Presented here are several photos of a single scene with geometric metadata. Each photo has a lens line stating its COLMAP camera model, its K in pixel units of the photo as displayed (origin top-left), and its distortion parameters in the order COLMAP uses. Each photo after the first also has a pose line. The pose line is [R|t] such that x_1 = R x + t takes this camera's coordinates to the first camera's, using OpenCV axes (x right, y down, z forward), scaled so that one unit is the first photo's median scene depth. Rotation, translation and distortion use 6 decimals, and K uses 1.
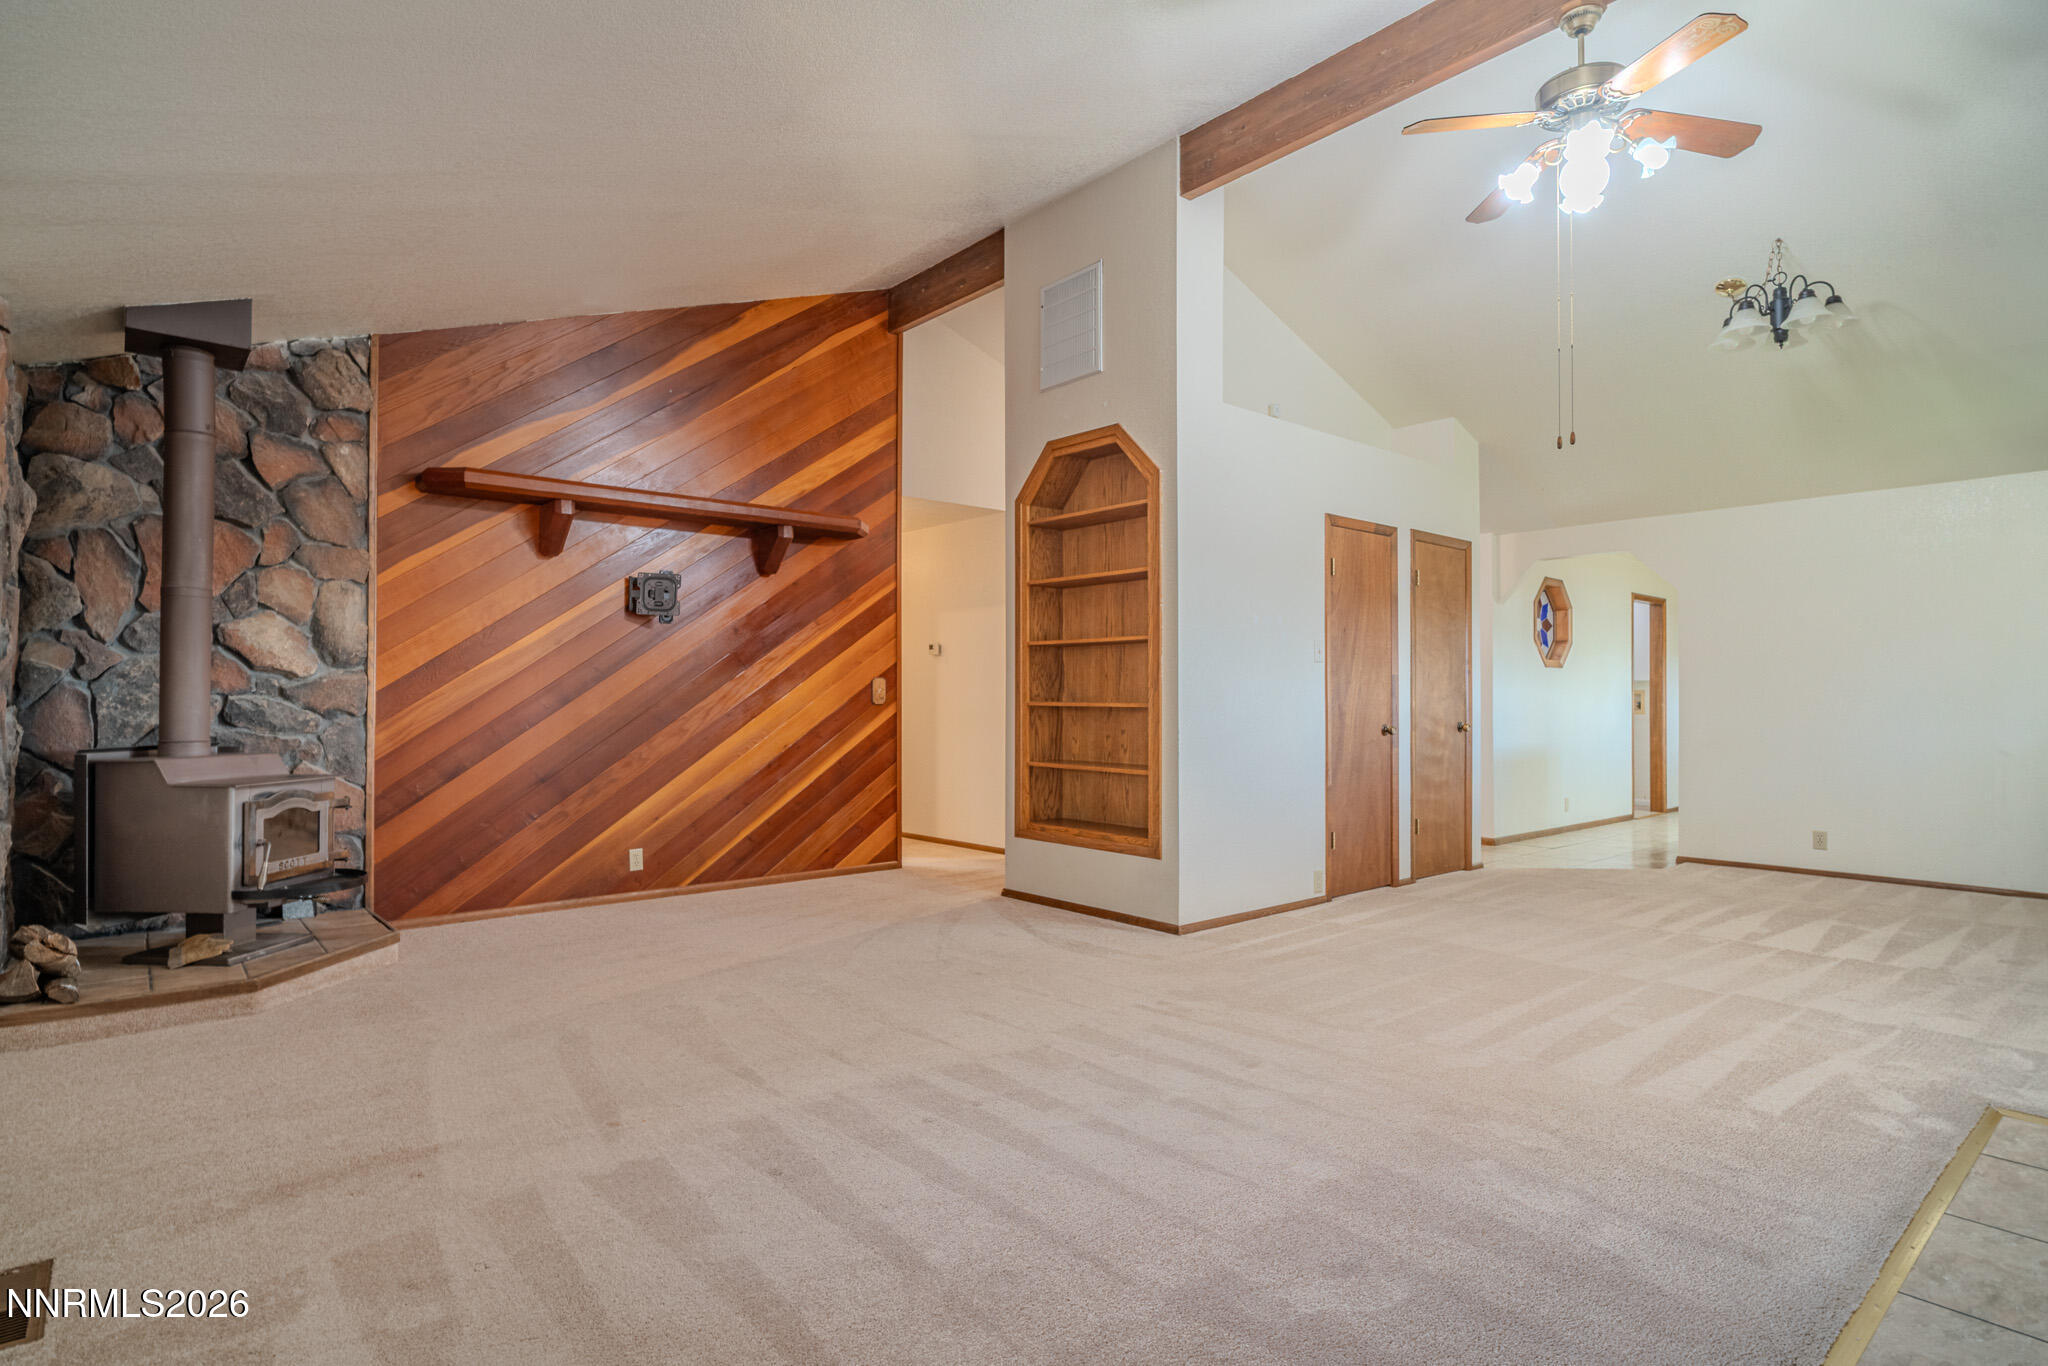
lens RADIAL K [[1051.8, 0, 1019.8], [0, 1051.8, 694.1], [0, 0, 1]] dist [-0.002100, 0.001160]
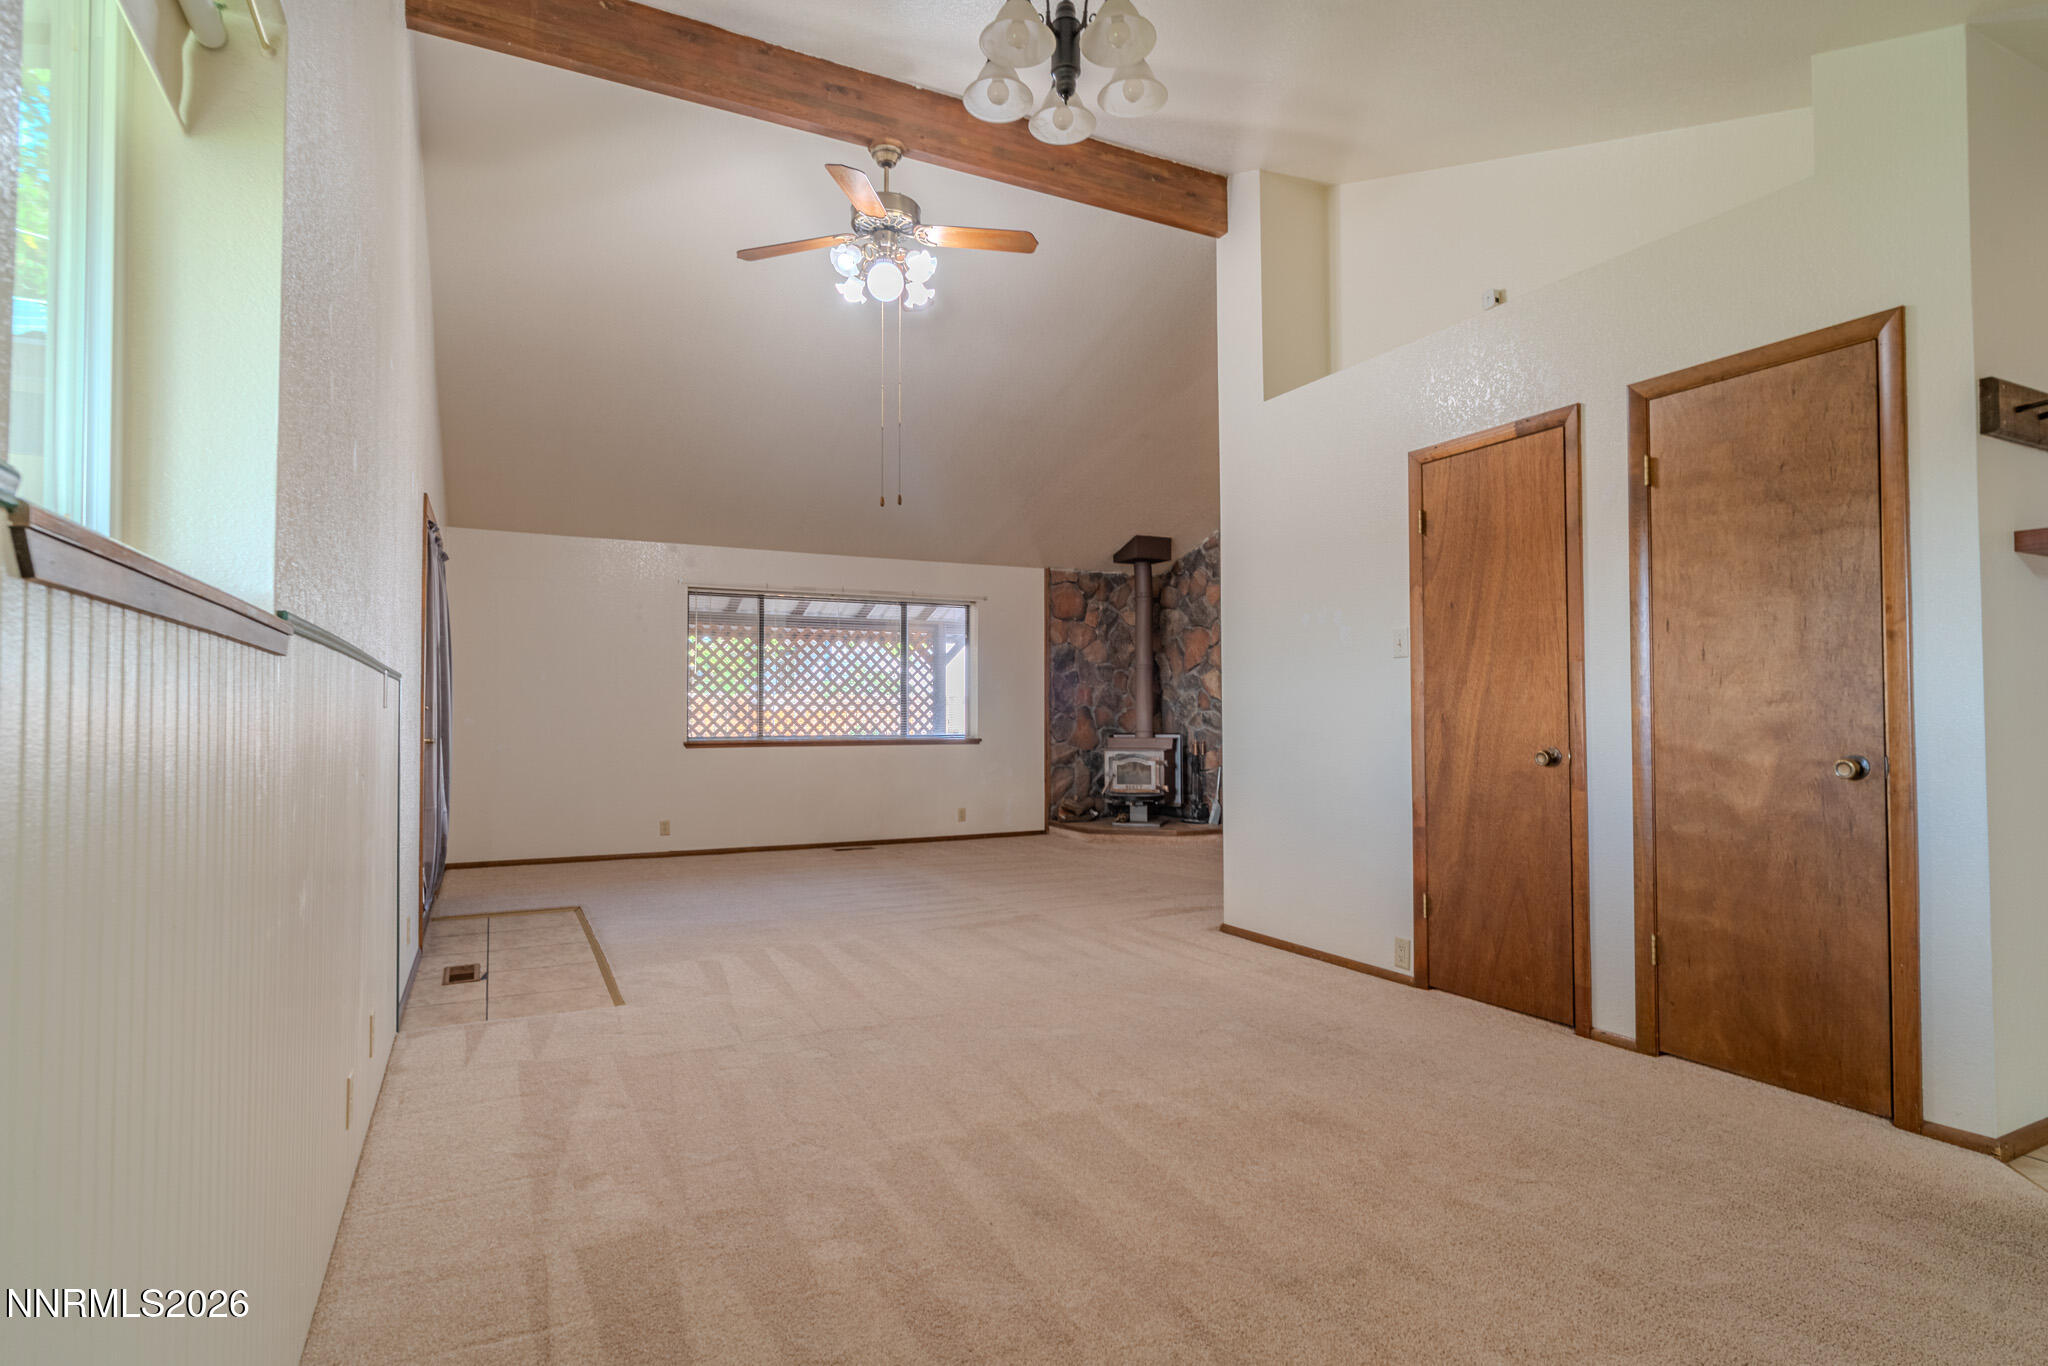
lens RADIAL K [[1051.8, 0, 1022.3], [0, 1051.8, 690.4], [0, 0, 1]] dist [-0.002100, 0.001160]
pose [[-0.241906, -0.021359, -0.970065, 1.035968], [0.014852, 0.999559, -0.025712, 0.007434], [0.970186, -0.020627, -0.241482, 0.891410]]
